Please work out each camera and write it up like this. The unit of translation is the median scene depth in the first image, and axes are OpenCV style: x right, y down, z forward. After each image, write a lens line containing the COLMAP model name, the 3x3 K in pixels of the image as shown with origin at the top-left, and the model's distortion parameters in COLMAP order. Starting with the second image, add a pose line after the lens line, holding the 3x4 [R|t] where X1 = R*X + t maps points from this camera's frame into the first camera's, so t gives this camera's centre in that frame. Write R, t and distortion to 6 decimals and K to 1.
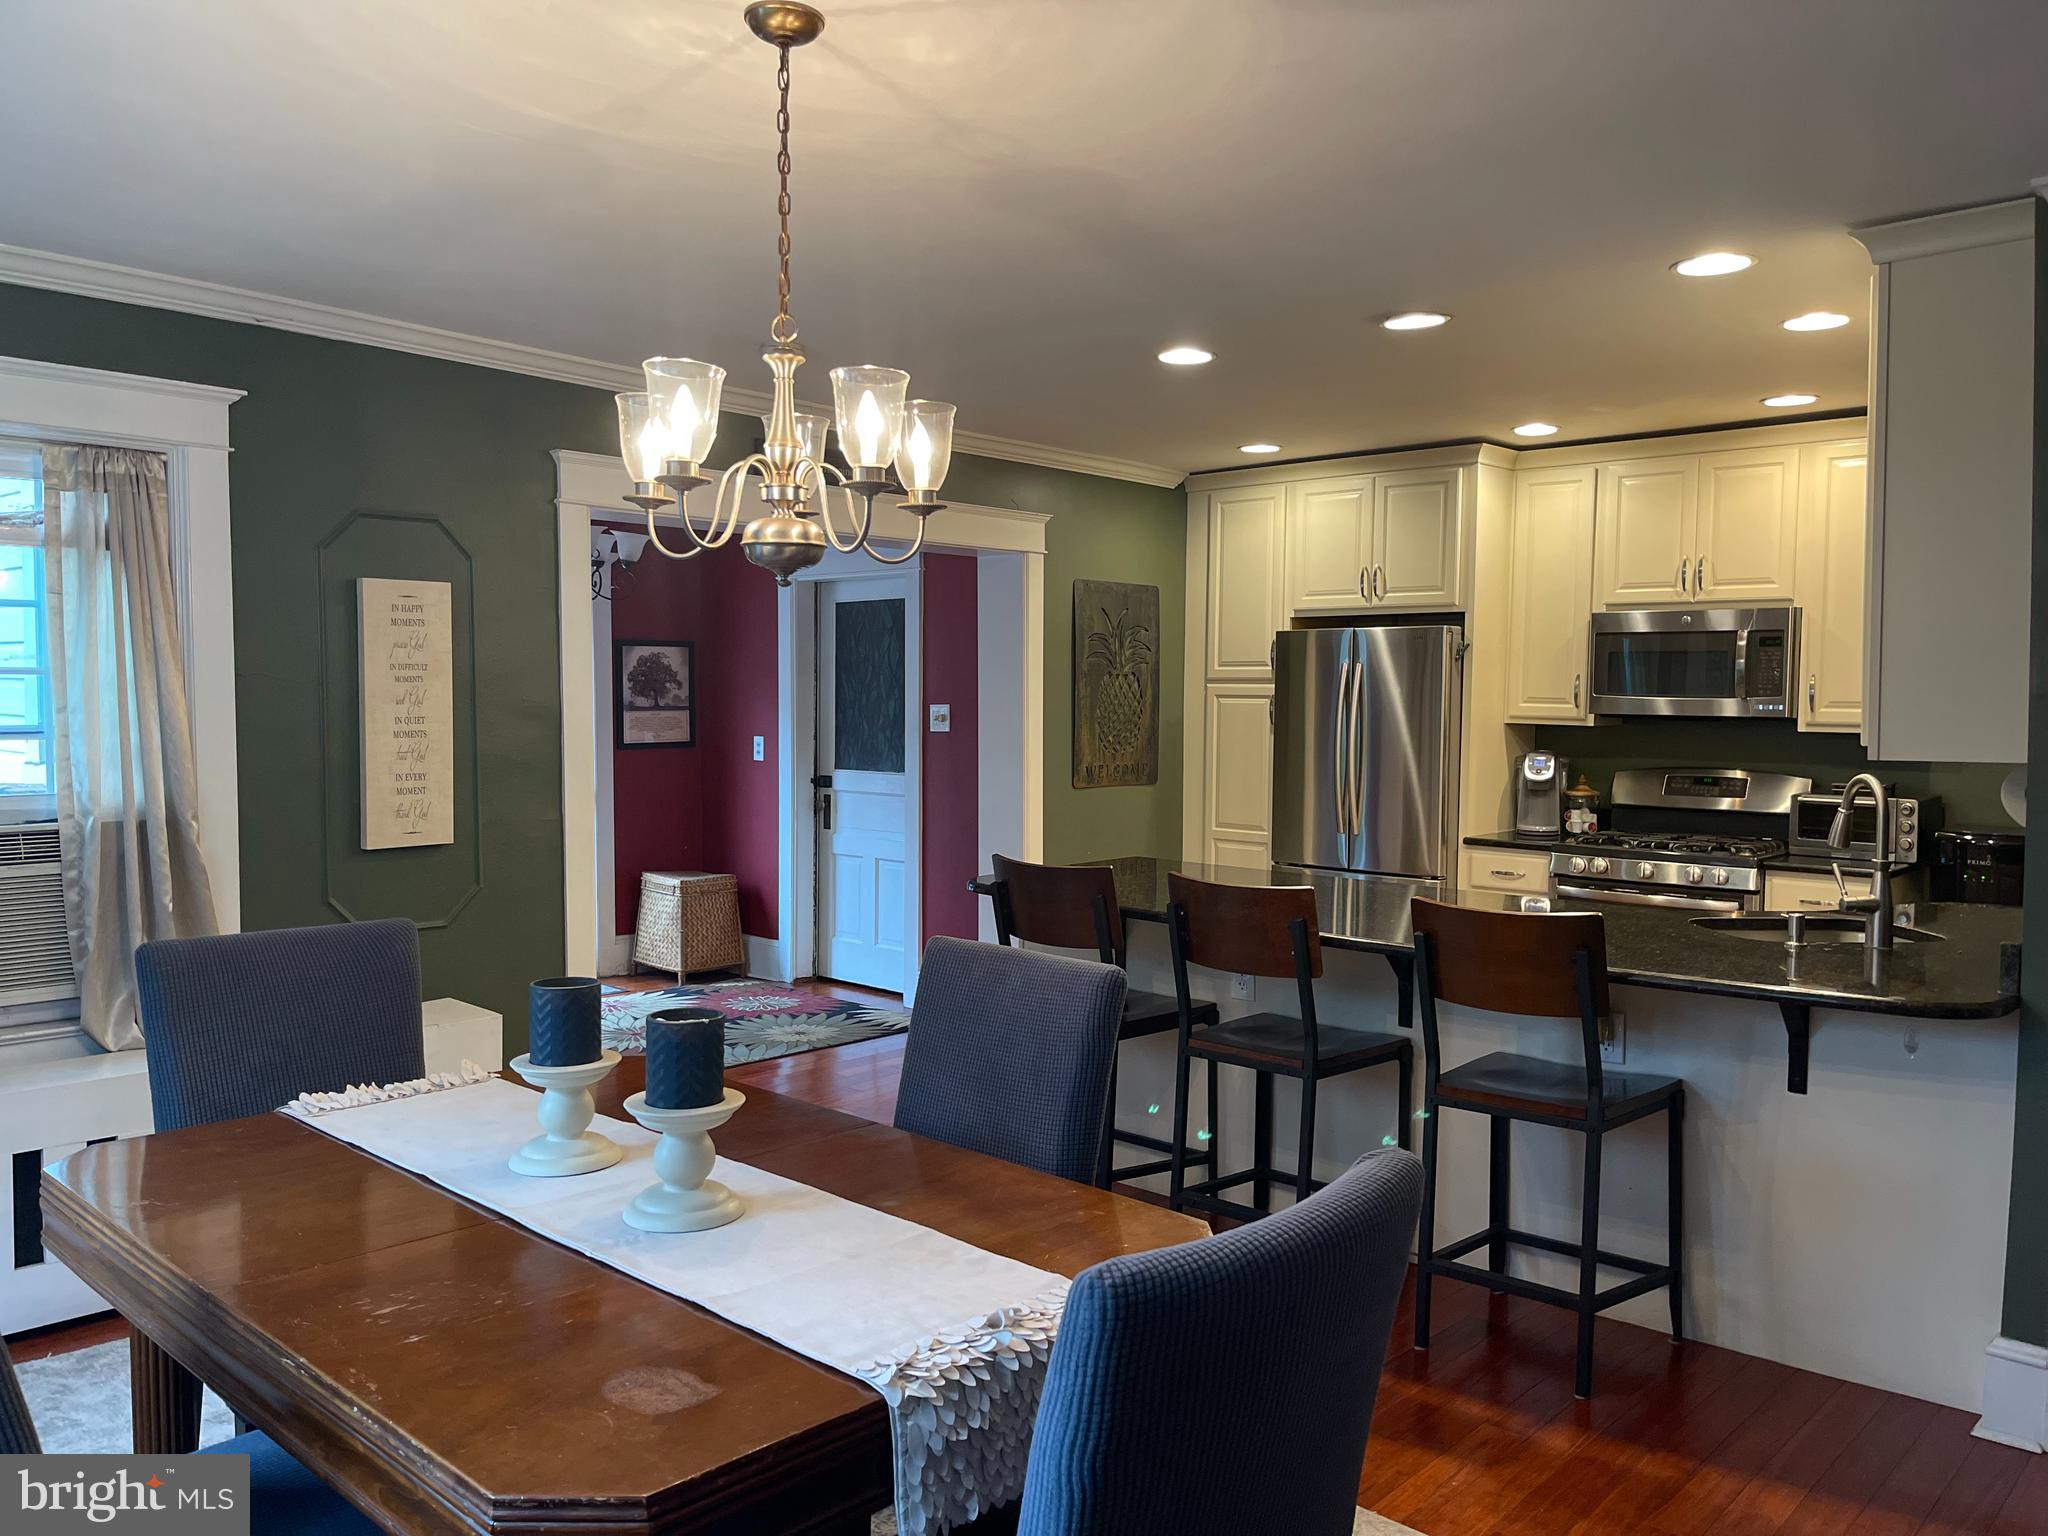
lens RADIAL K [[1545.9, 0, 1024.0], [0, 1545.9, 768.0], [0, 0, 1]] dist [0.030928, -0.005181]
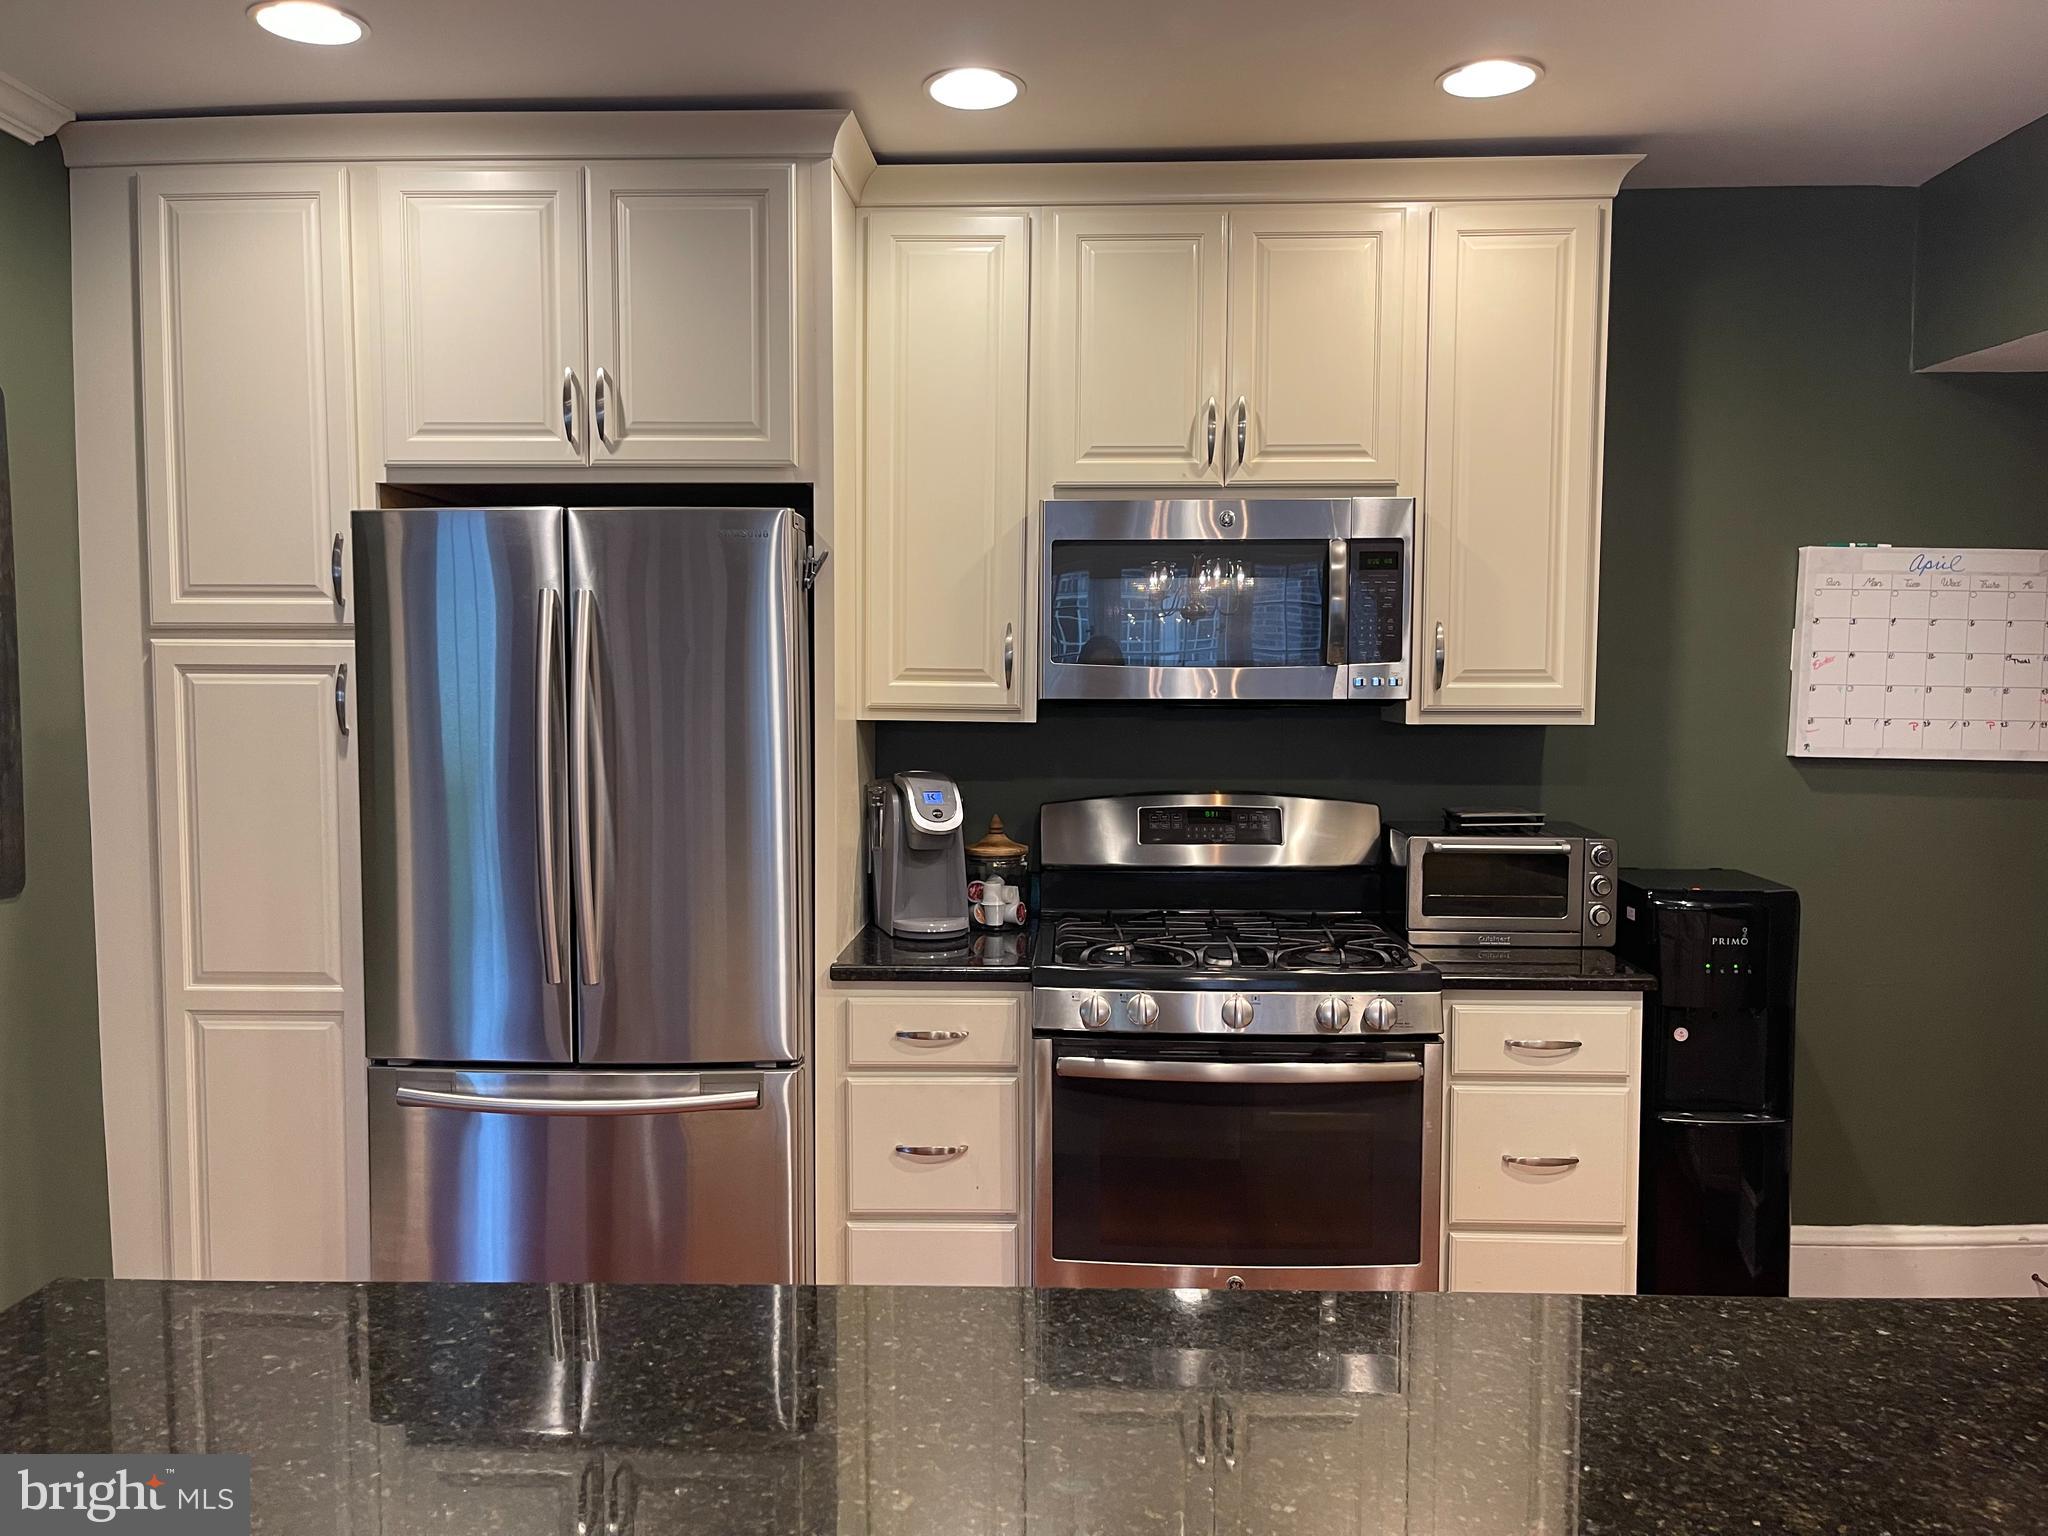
lens RADIAL K [[1545.9, 0, 1024.0], [0, 1545.9, 768.0], [0, 0, 1]] dist [0.030928, -0.005181]
pose [[0.754399, -0.042908, 0.655013, 0.023894], [0.038531, 0.999035, 0.021067, -0.022345], [-0.655285, 0.009345, 0.755324, 0.600198]]
